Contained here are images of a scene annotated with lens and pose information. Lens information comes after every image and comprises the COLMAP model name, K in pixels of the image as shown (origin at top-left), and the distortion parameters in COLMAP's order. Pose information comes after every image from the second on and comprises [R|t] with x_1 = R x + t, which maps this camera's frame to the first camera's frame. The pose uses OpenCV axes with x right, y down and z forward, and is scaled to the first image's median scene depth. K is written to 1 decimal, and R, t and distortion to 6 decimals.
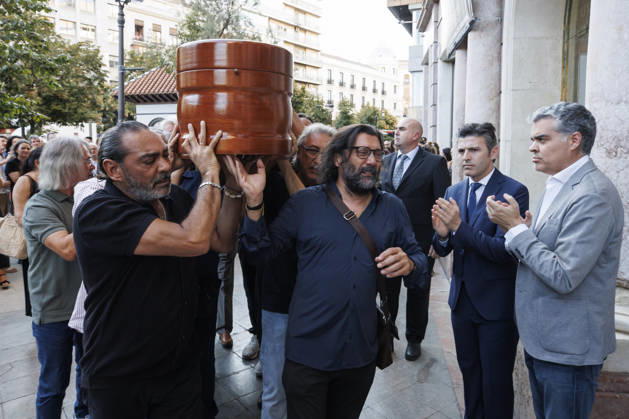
lens RADIAL K [[448.1, 0, 306.9], [0, 448.1, 189.3], [0, 0, 1]] dist [0.004591, 0.006907]
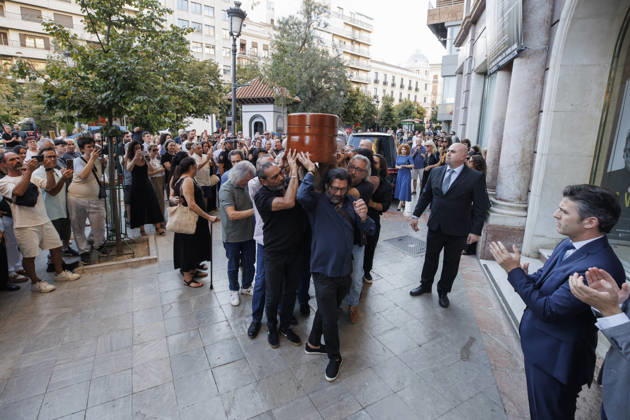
lens RADIAL K [[308.3, 0, 298.5], [0, 308.3, 192.5], [0, 0, 1]] dist [-0.025384, 0.008910]
pose [[0.984433, 0.047830, -0.169126, -0.022024], [-0.027589, 0.992383, 0.120066, -0.034741], [0.173580, -0.113531, 0.978254, 0.033074]]
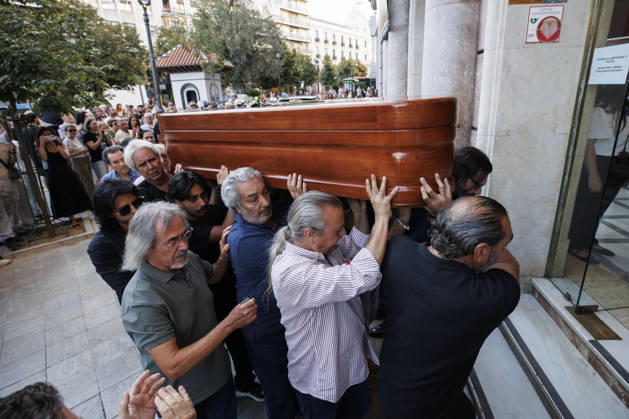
lens RADIAL K [[313.6, 0, 334.6], [0, 313.6, 188.2], [0, 0, 1]] dist [-0.026031, 0.008737]
pose [[0.995712, -0.063014, 0.067722, 0.036371], [0.046515, 0.973875, 0.222271, -0.037247], [-0.079959, -0.218167, 0.972630, -0.043051]]
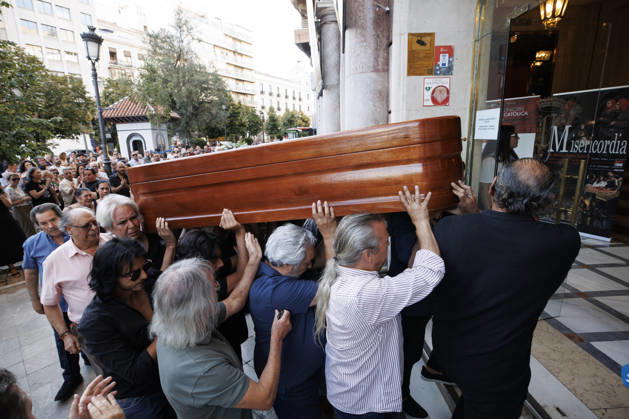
lens RADIAL K [[307.8, 0, 304.9], [0, 307.8, 210.8], [0, 0, 1]] dist [-0.025384, 0.008910]
pose [[0.986356, -0.072672, 0.147717, 0.043472], [0.049804, 0.986970, 0.153004, -0.038147], [-0.156911, -0.143560, 0.977123, -0.067533]]
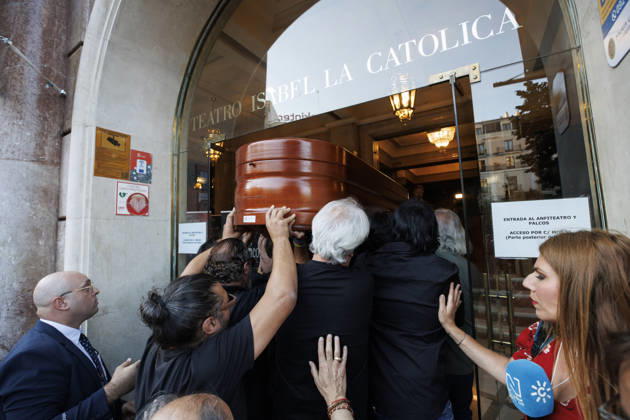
lens RADIAL K [[300.8, 0, 317.6], [0, 300.8, 199.9], [0, 0, 1]] dist [-0.018318, 0.003156]
pose [[0.383274, 0.090978, 0.919143, 0.051545], [0.105654, 0.984287, -0.141482, -0.046022], [-0.917572, 0.151337, 0.367639, -0.027000]]
